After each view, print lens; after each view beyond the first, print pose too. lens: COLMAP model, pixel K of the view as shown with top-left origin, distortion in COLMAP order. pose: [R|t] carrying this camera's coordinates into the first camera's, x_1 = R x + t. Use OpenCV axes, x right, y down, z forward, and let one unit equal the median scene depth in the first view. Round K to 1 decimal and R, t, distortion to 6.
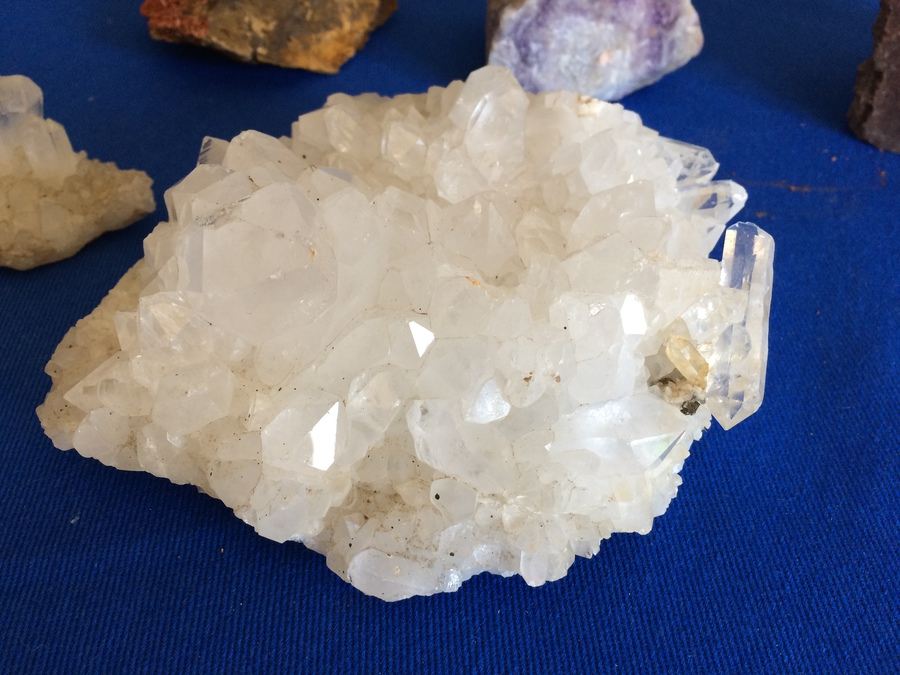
lens RADIAL K [[812.6, 0, 450.0], [0, 812.6, 337.5], [0, 0, 1]] dist [0.081862, -0.177059]
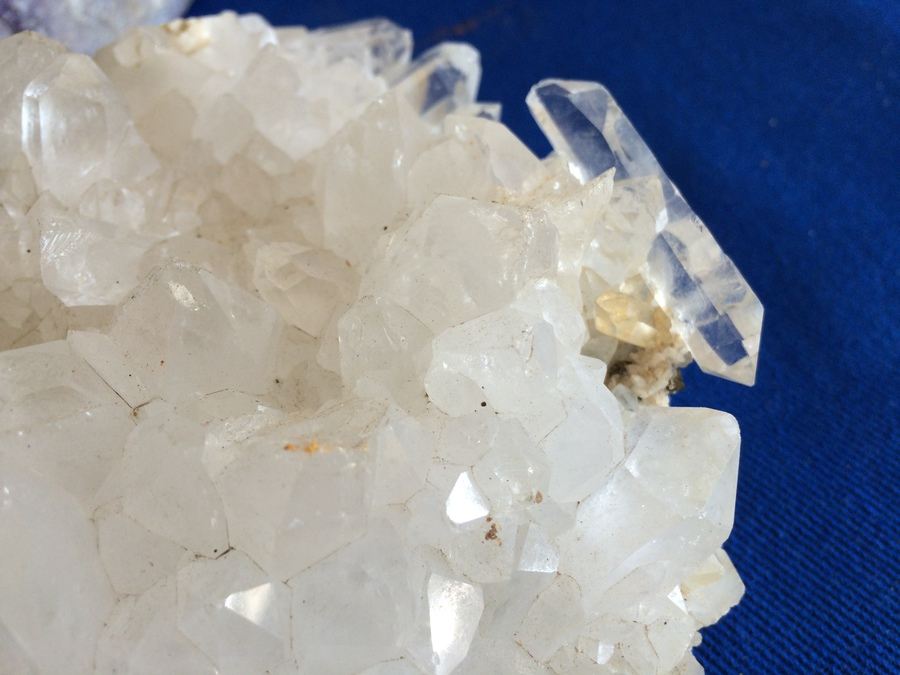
lens RADIAL K [[812.6, 0, 450.0], [0, 812.6, 337.5], [0, 0, 1]] dist [0.081862, -0.177059]
pose [[0.745883, -0.556278, 0.366352, -0.038430], [0.523161, 0.829697, 0.194692, -0.145795], [-0.412264, 0.046444, 0.909880, 0.485976]]
